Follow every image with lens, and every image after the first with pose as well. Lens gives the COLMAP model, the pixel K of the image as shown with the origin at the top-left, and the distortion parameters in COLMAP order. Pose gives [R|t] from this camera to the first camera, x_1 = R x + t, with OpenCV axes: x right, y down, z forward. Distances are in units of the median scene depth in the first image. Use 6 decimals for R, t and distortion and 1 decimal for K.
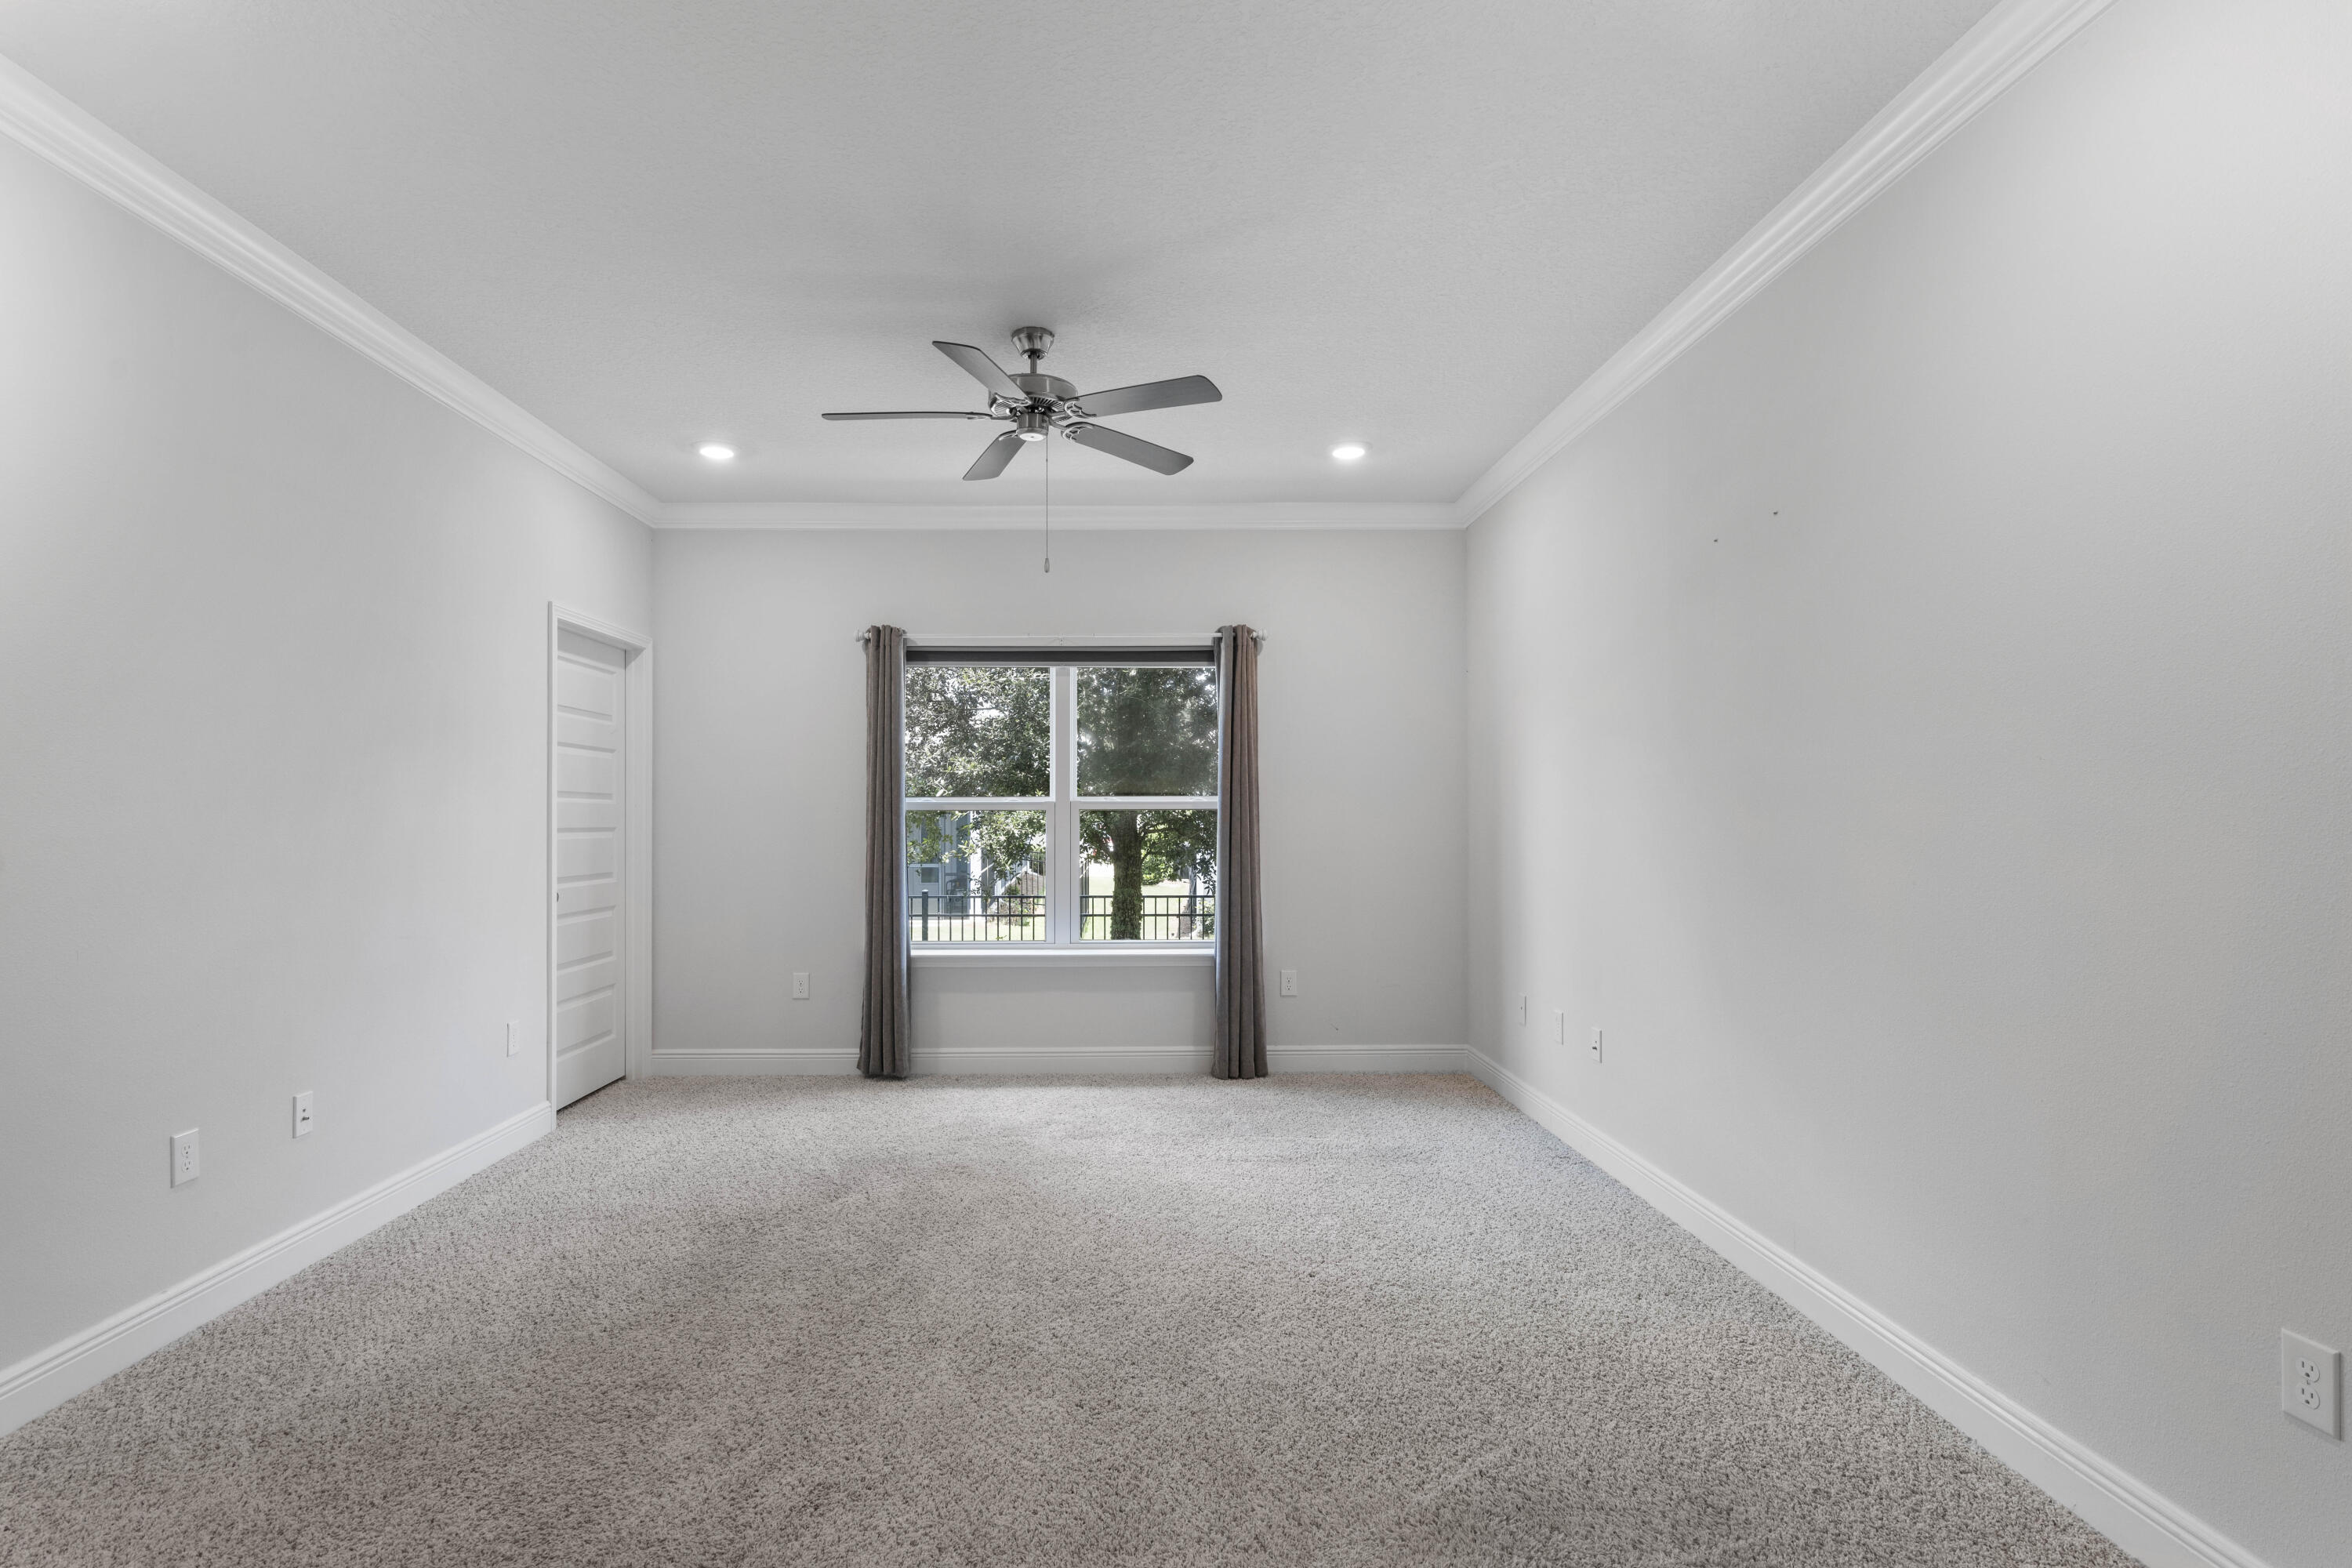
lens RADIAL K [[1162.0, 0, 1182.5], [0, 1162.0, 803.3], [0, 0, 1]] dist [0.003461, -0.000299]
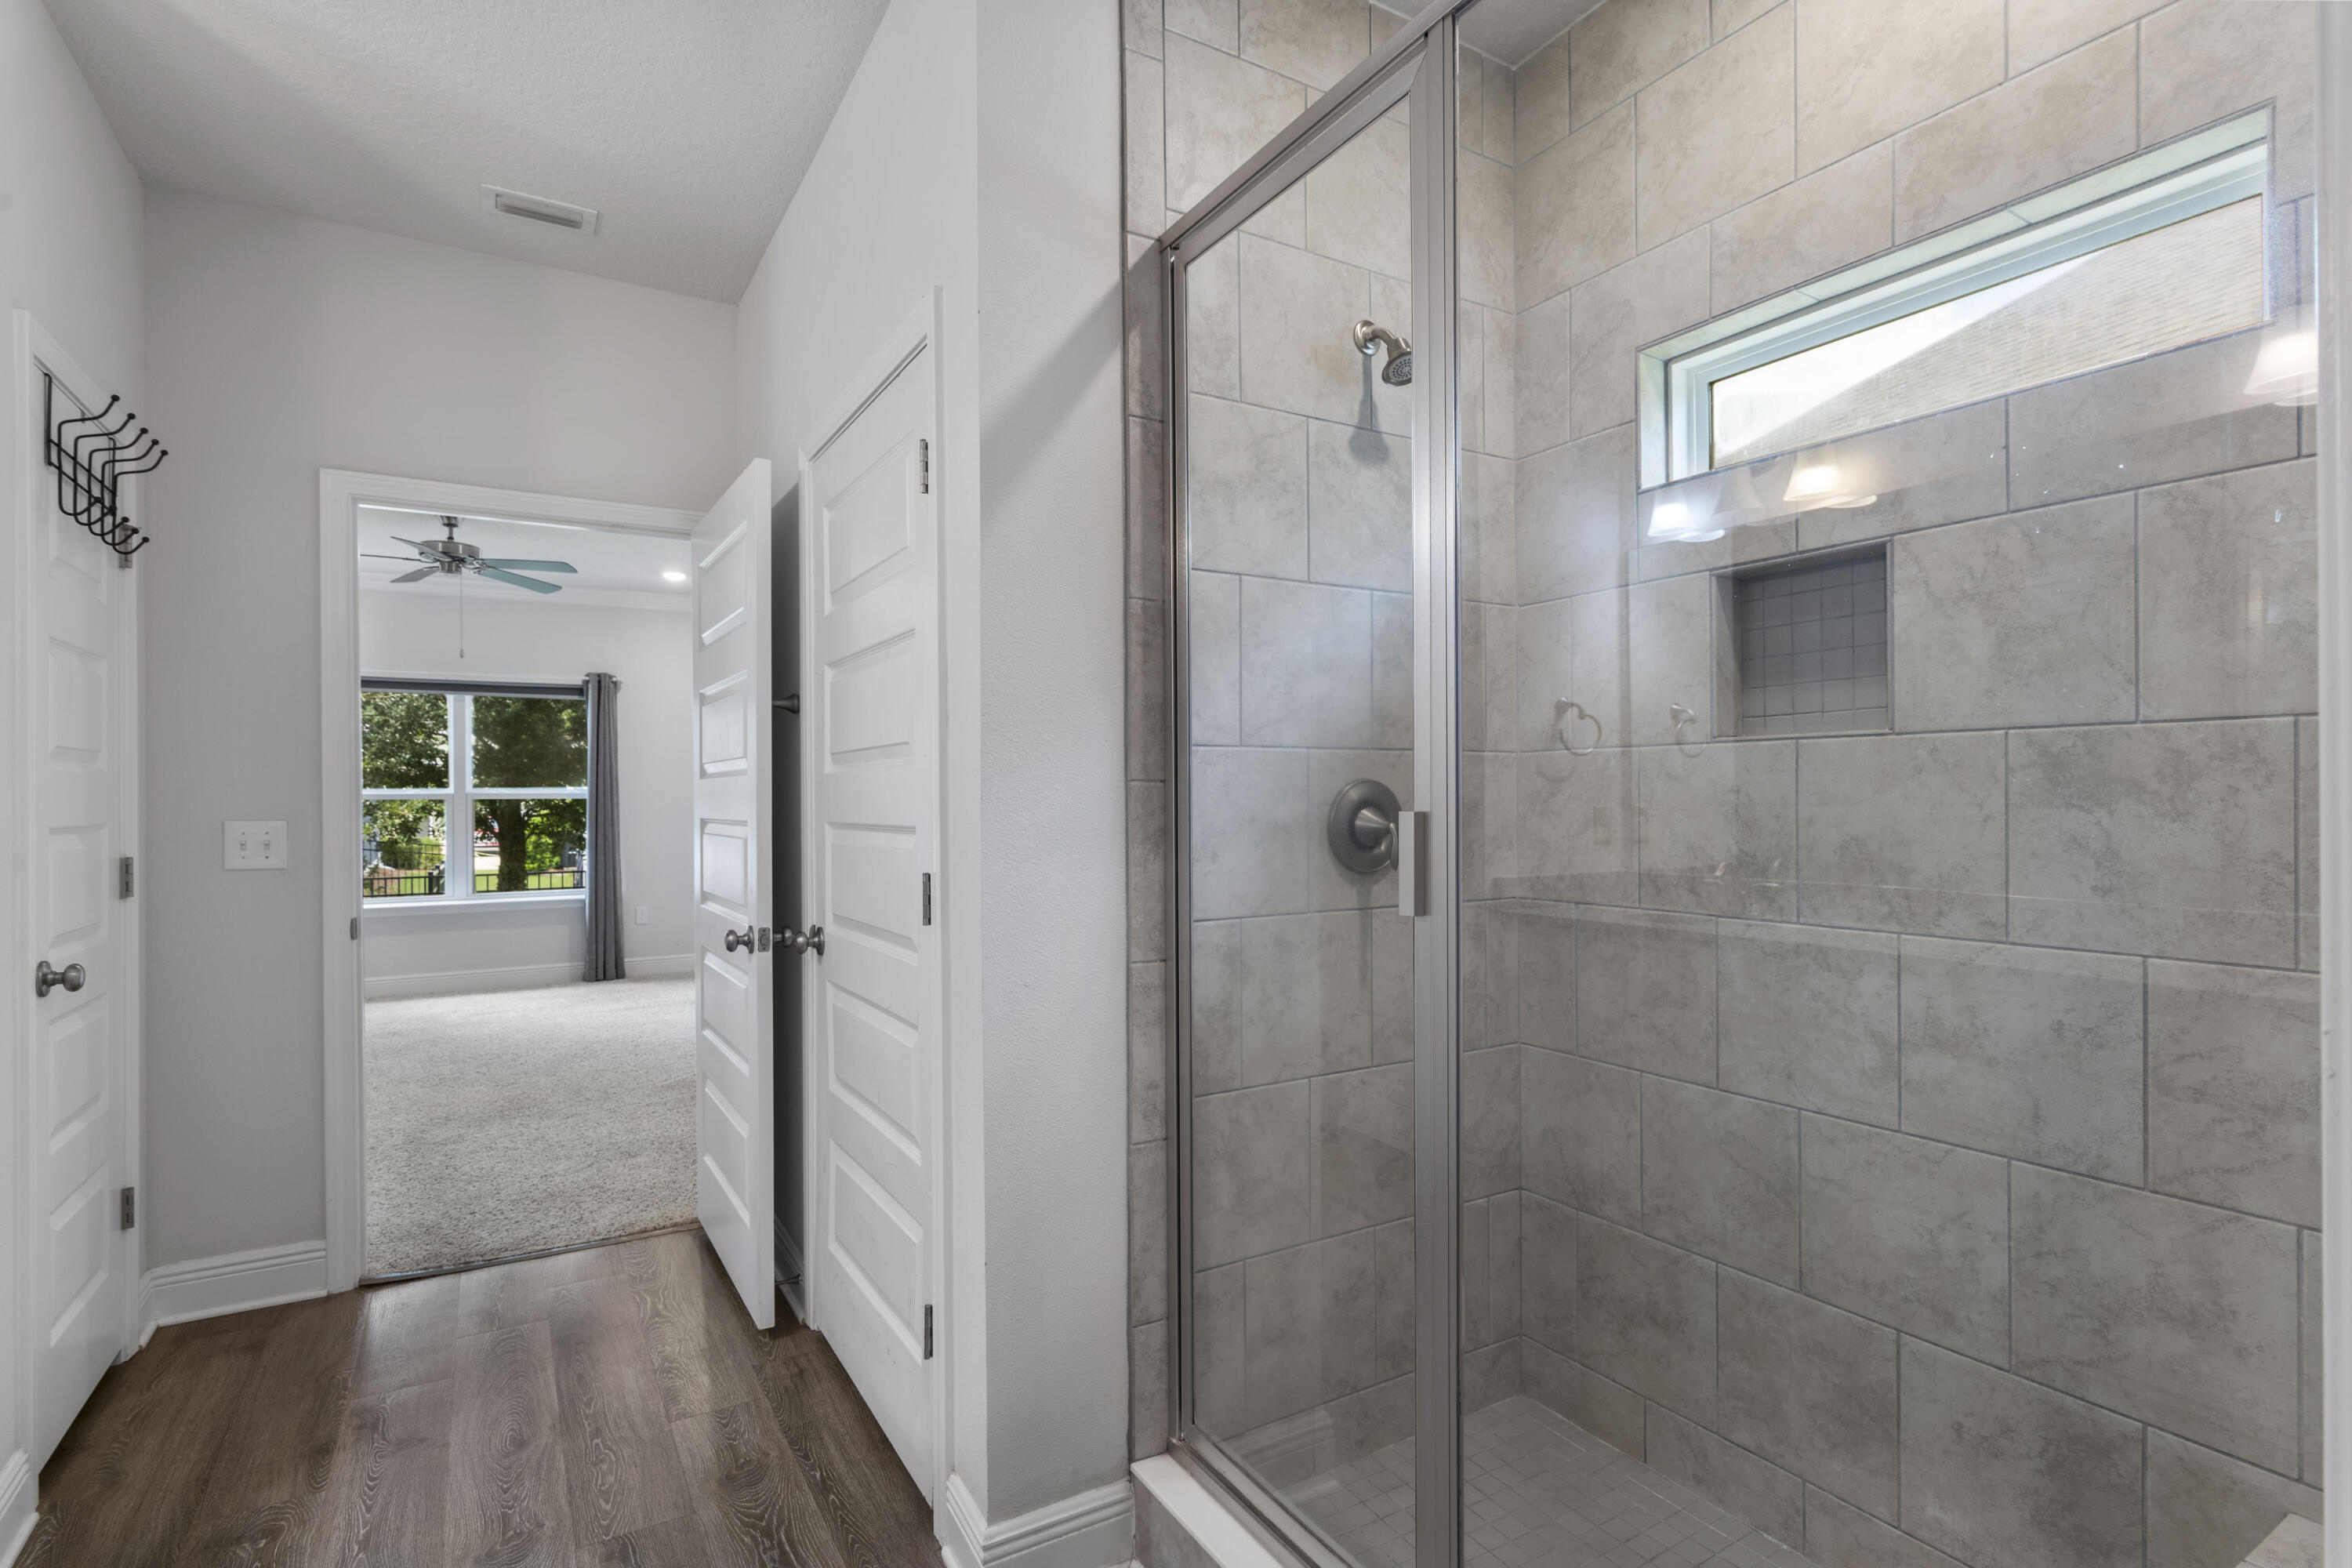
lens RADIAL K [[1138.3, 0, 1184.3], [0, 1138.3, 796.0], [0, 0, 1]] dist [0.005648, 0.000533]
pose [[0.882076, -0.004295, 0.471088, 0.016483], [0.002006, 0.999984, 0.005362, -0.003304], [-0.471103, -0.003785, 0.882070, -0.567201]]
